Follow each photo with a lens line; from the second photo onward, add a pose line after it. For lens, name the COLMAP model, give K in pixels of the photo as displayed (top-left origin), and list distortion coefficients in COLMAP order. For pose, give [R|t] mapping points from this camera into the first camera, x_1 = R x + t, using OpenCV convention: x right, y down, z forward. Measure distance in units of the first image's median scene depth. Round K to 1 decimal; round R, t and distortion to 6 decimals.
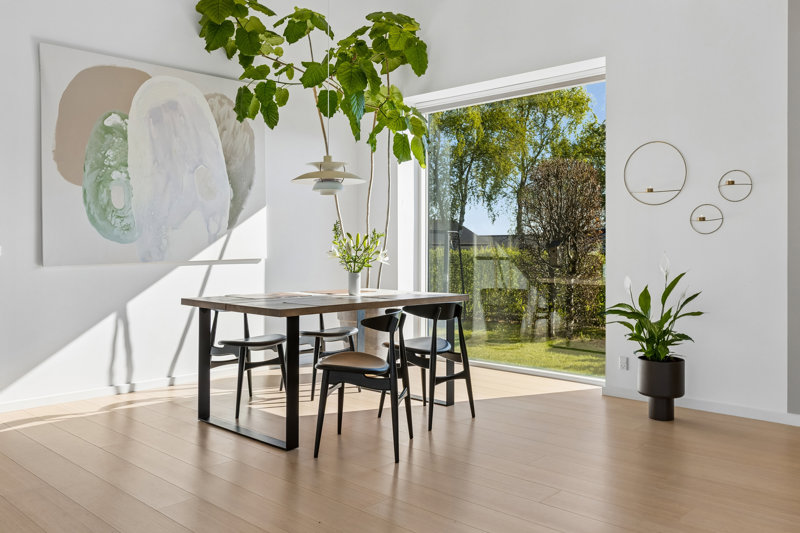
lens RADIAL K [[657.2, 0, 400.0], [0, 657.2, 266.5], [0, 0, 1]] dist [0.003713, 0.003438]
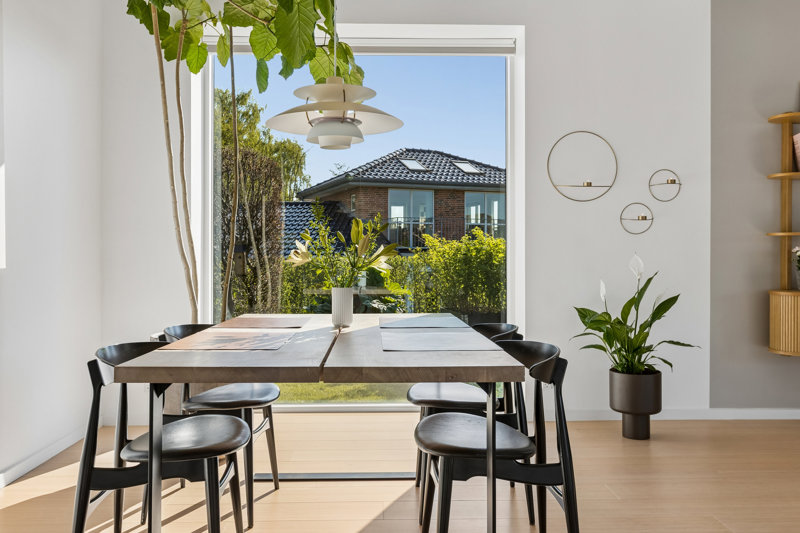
lens RADIAL K [[657.2, 0, 400.0], [0, 657.2, 266.5], [0, 0, 1]] dist [0.003713, 0.003438]
pose [[0.709051, -0.005912, 0.705132, -0.457735], [0.023504, 0.999607, -0.015253, 0.004244], [-0.704765, 0.027388, 0.708912, 0.575582]]
